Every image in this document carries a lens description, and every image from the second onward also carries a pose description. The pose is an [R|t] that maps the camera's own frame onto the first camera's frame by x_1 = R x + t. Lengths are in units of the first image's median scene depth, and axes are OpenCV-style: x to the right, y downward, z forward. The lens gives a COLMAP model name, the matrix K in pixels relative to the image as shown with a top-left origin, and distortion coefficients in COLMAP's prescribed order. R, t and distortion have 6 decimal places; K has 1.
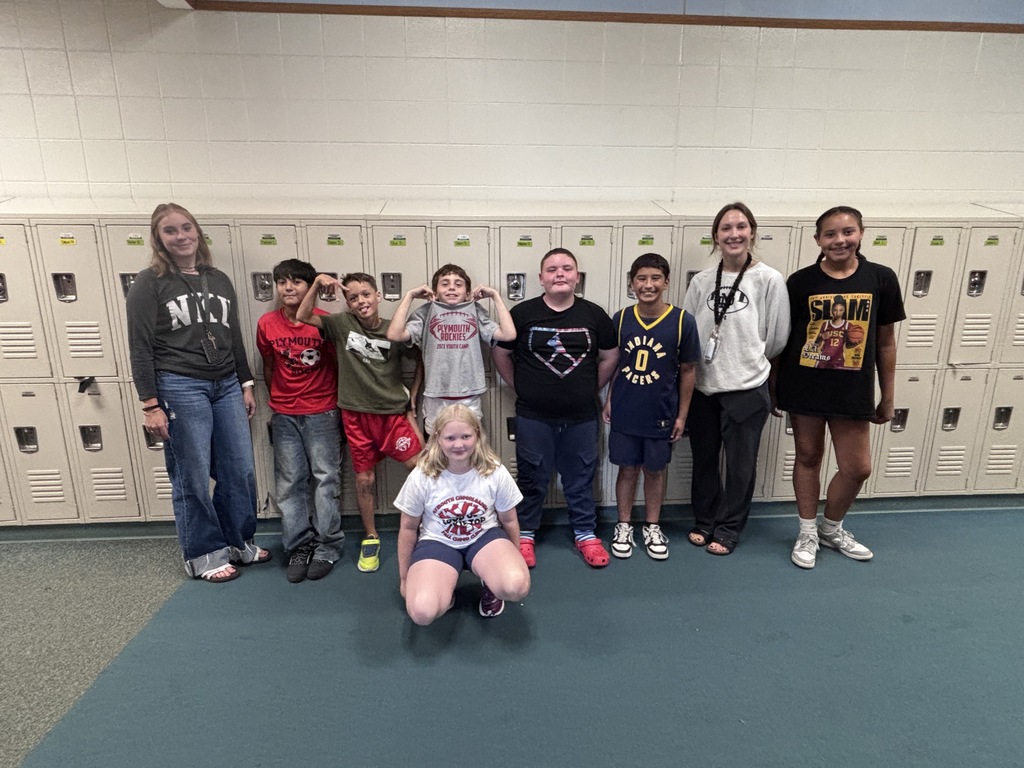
lens RADIAL K [[502.7, 0, 512.7], [0, 502.7, 354.5], [0, 0, 1]] dist [-0.000423, -0.000202]
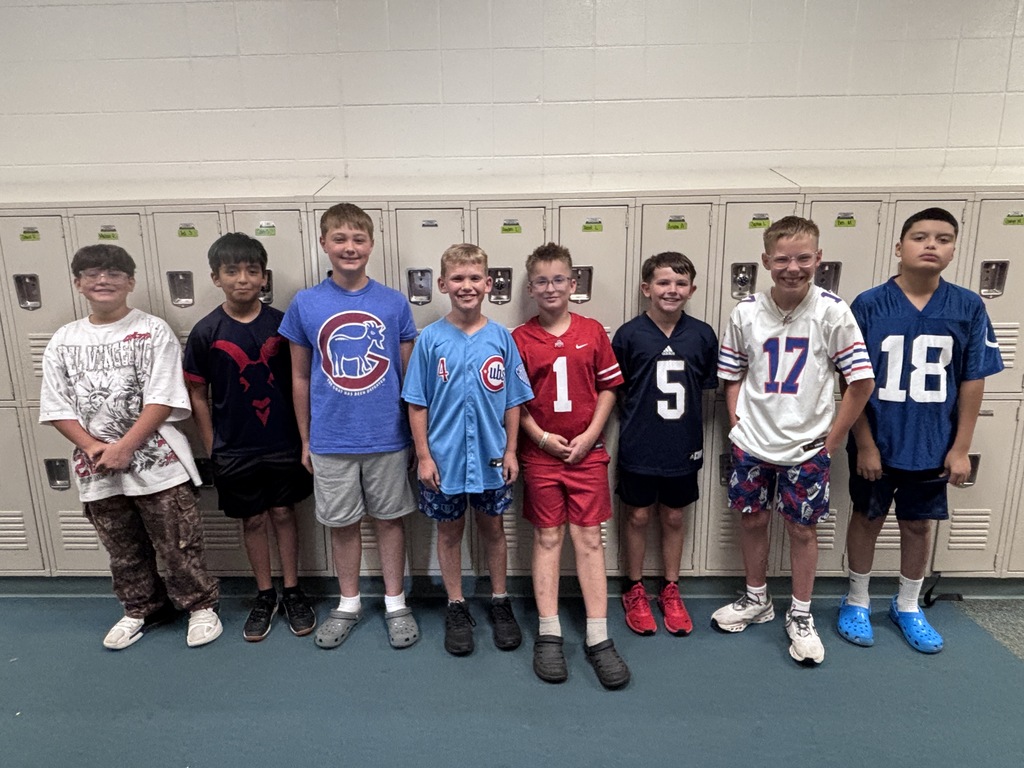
lens RADIAL K [[654.2, 0, 512.0], [0, 654.2, 384.0], [0, 0, 1]] dist [0.003469, -0.000701]
pose [[0.995203, 0.005295, -0.097685, 0.226949], [-0.003948, 0.999895, 0.013974, -0.002644], [0.097749, -0.013522, 0.995119, 0.013421]]
